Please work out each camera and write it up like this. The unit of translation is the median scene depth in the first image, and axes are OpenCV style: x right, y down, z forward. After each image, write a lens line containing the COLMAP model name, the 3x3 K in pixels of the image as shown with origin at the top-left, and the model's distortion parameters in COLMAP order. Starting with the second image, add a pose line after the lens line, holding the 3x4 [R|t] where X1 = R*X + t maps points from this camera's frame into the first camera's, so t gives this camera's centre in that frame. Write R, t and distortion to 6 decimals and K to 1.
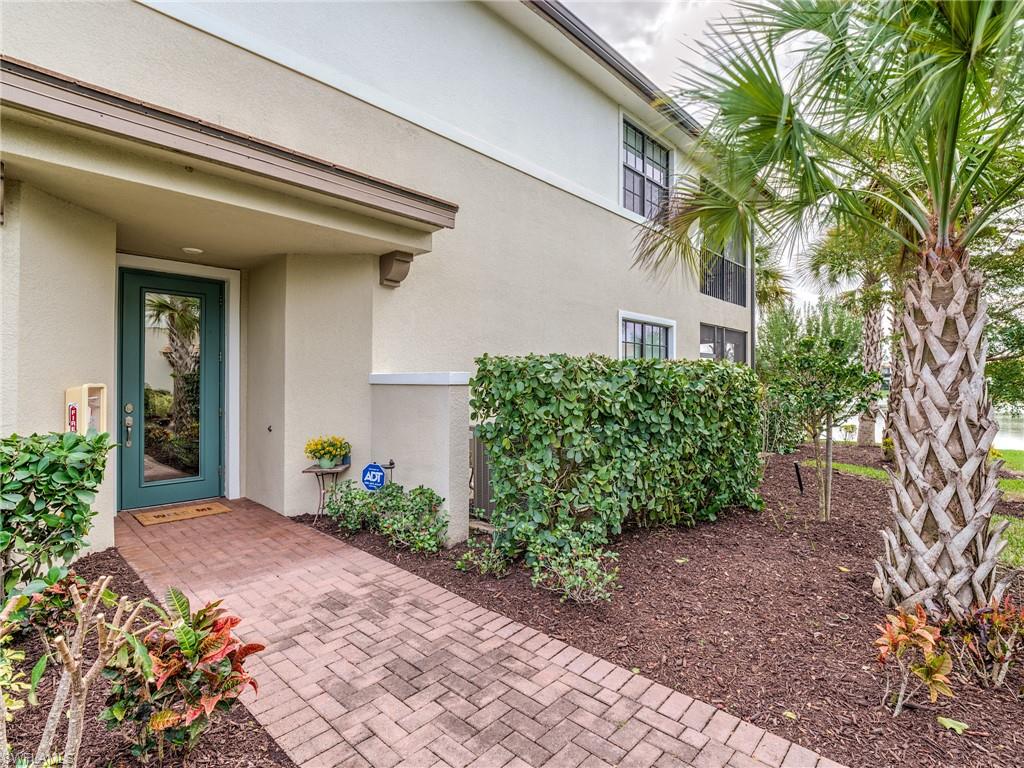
lens RADIAL K [[505.1, 0, 518.6], [0, 505.1, 382.6], [0, 0, 1]] dist [-0.015149, -0.001415]
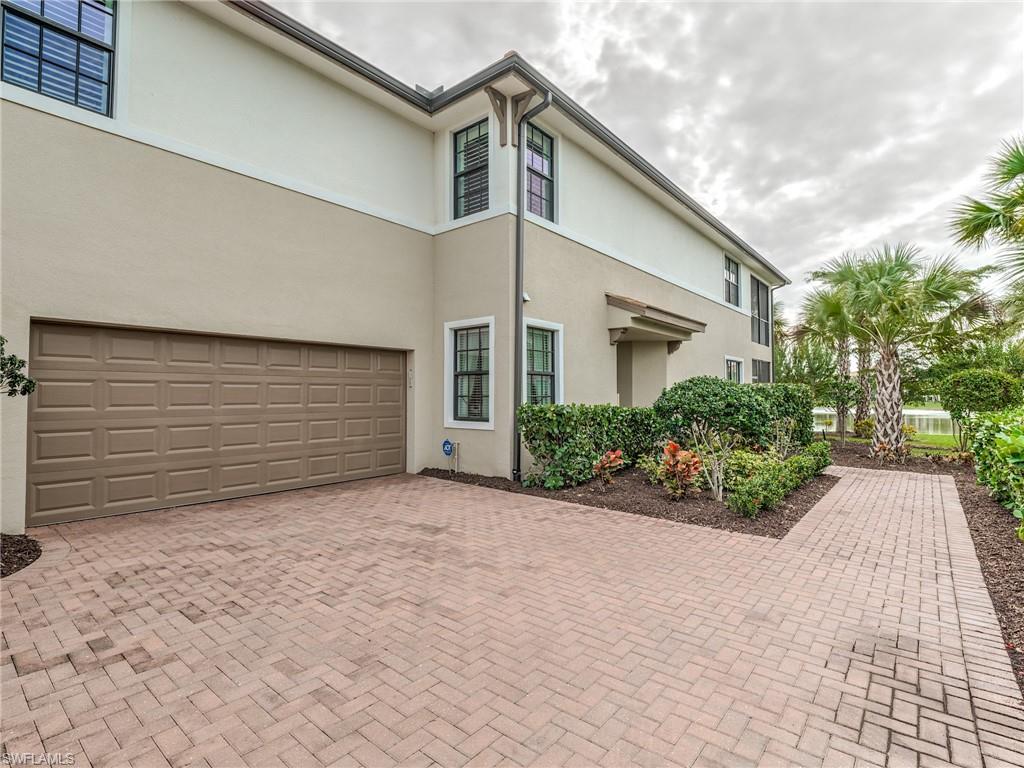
lens RADIAL K [[505.1, 0, 505.1], [0, 505.1, 382.0], [0, 0, 1]] dist [-0.015149, -0.001415]
pose [[0.998486, -0.001190, 0.054985, -1.990720], [0.002634, 0.999654, -0.026186, 0.013768], [-0.054935, 0.026292, 0.998144, -2.318534]]
